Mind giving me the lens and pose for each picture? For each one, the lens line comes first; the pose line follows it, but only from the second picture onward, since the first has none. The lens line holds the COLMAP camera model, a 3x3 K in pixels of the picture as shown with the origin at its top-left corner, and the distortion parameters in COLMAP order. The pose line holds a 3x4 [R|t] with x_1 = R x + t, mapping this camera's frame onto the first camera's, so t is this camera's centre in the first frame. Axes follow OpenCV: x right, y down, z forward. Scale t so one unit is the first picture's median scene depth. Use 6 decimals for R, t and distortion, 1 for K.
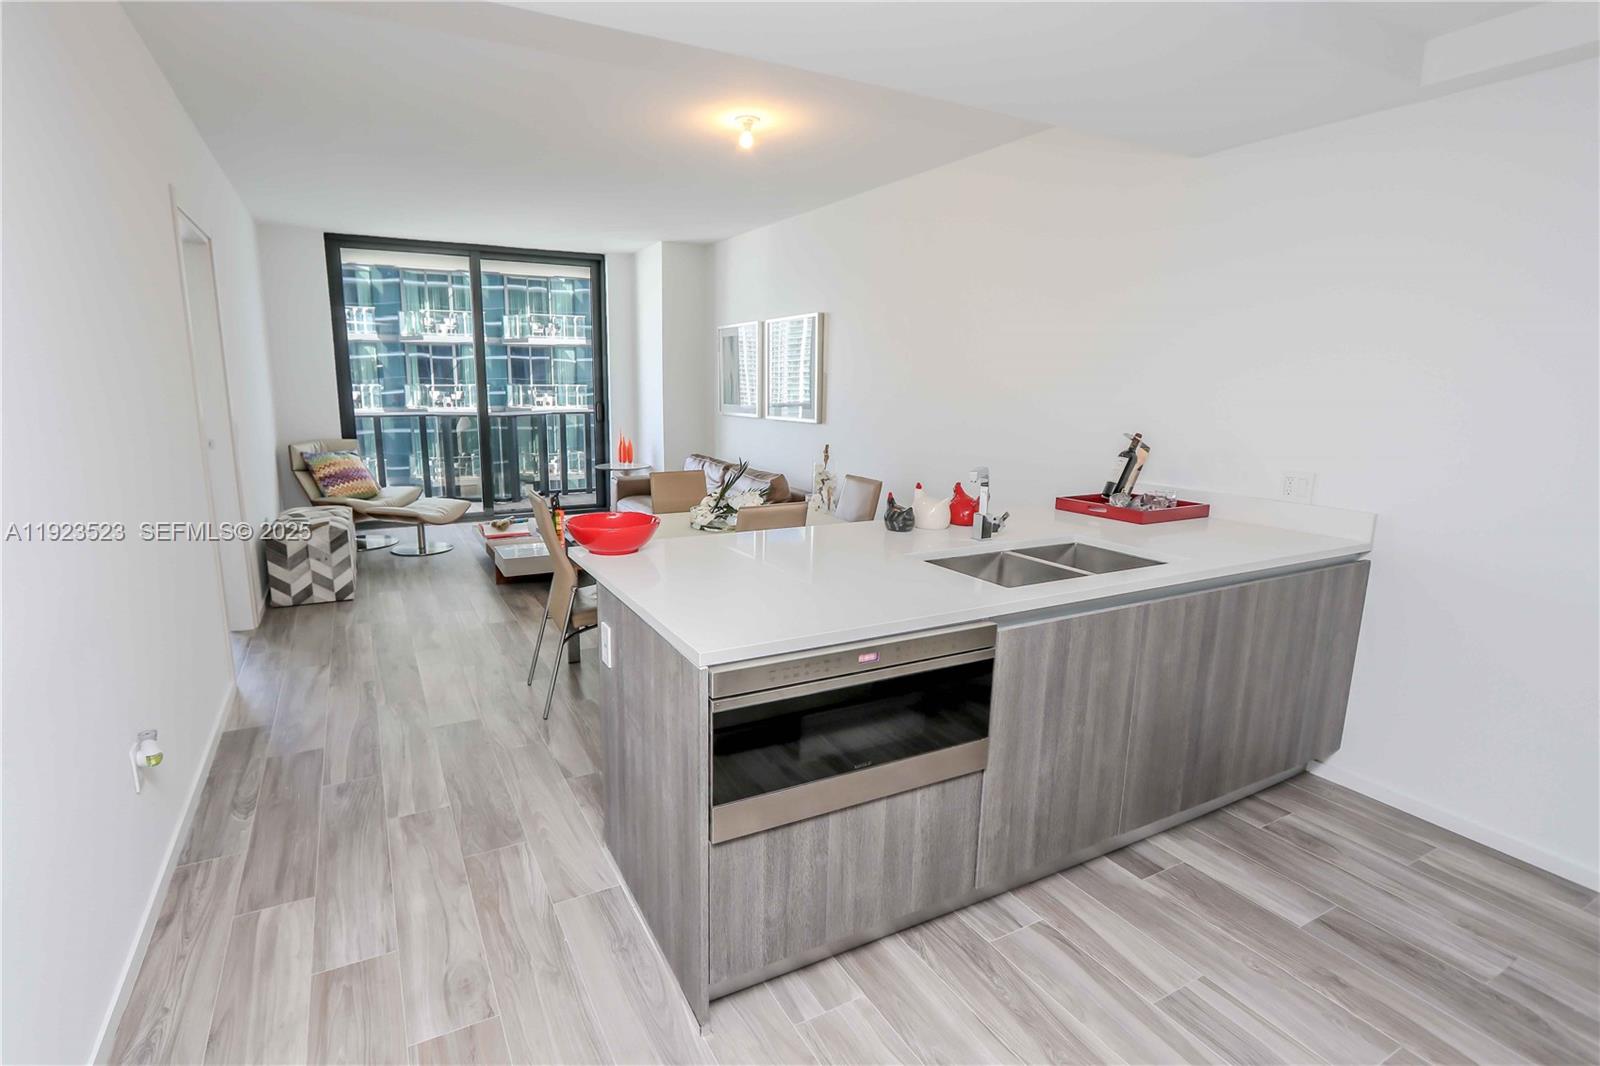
lens RADIAL K [[777.0, 0, 749.2], [0, 777.0, 533.4], [0, 0, 1]] dist [-0.005568, -0.001159]
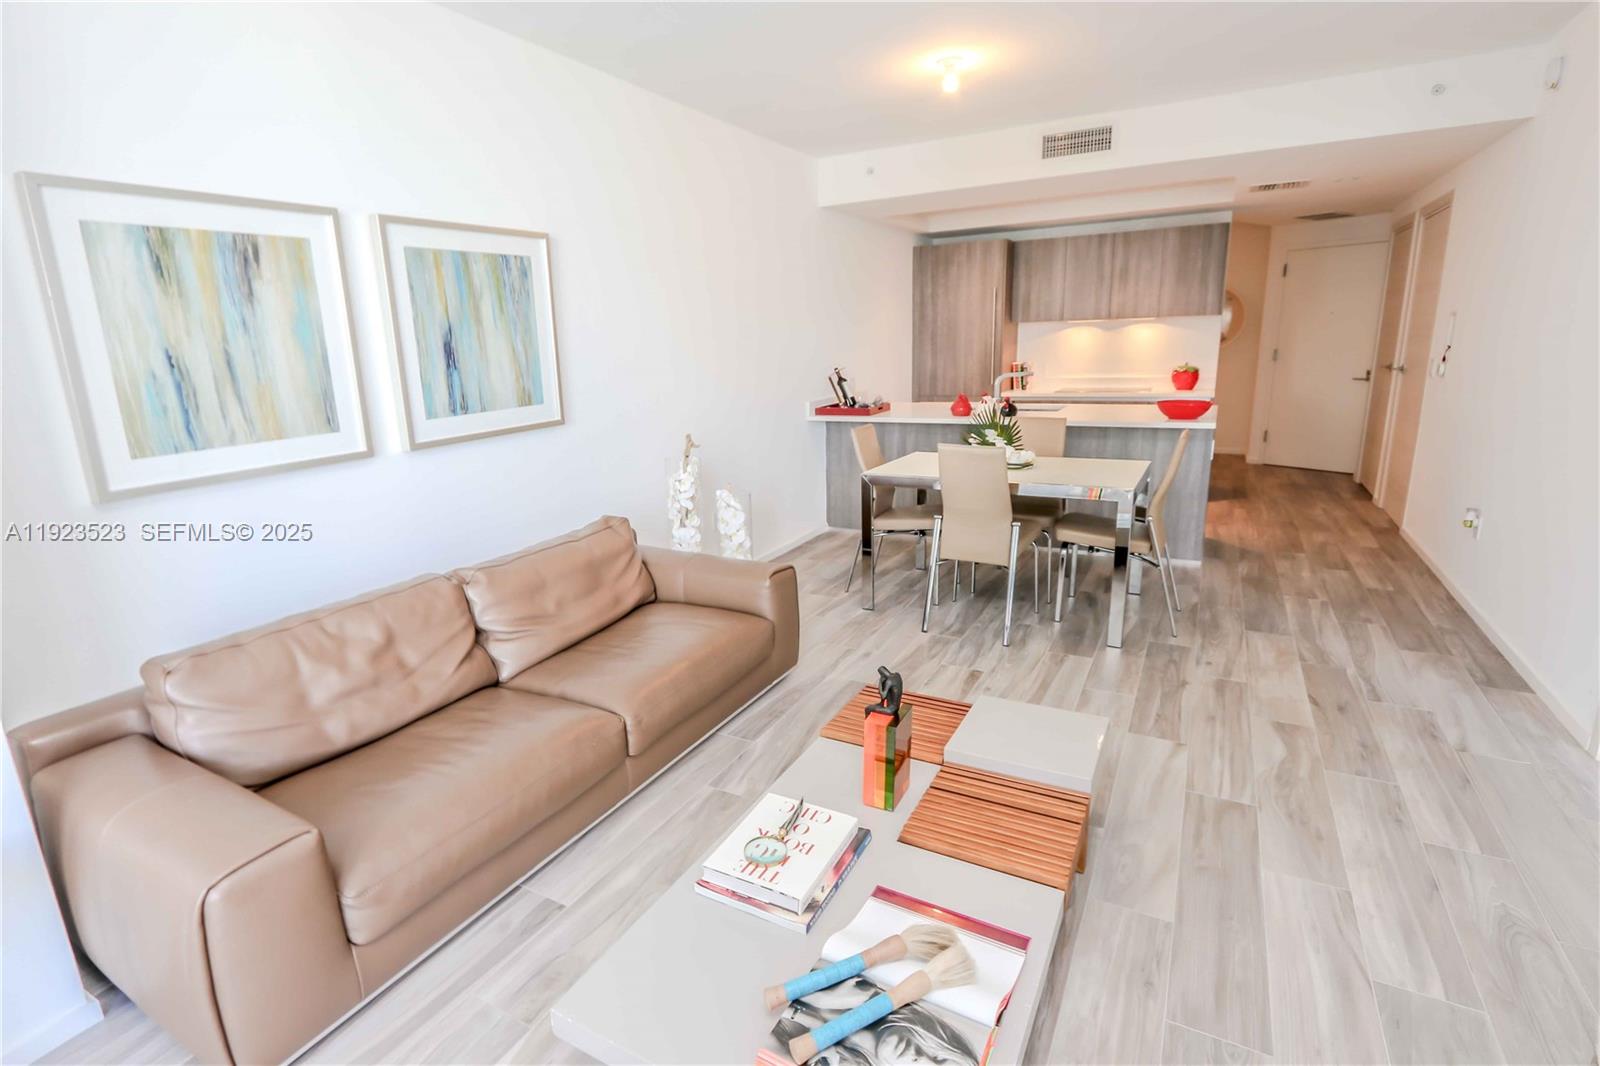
lens RADIAL K [[816.5, 0, 743.3], [0, 816.5, 537.8], [0, 0, 1]] dist [-0.005476, -0.000154]
pose [[-0.557346, -0.185094, 0.809386, -1.191878], [0.194764, 0.918489, 0.344159, -0.591219], [-0.807114, 0.349455, -0.475866, 2.874217]]
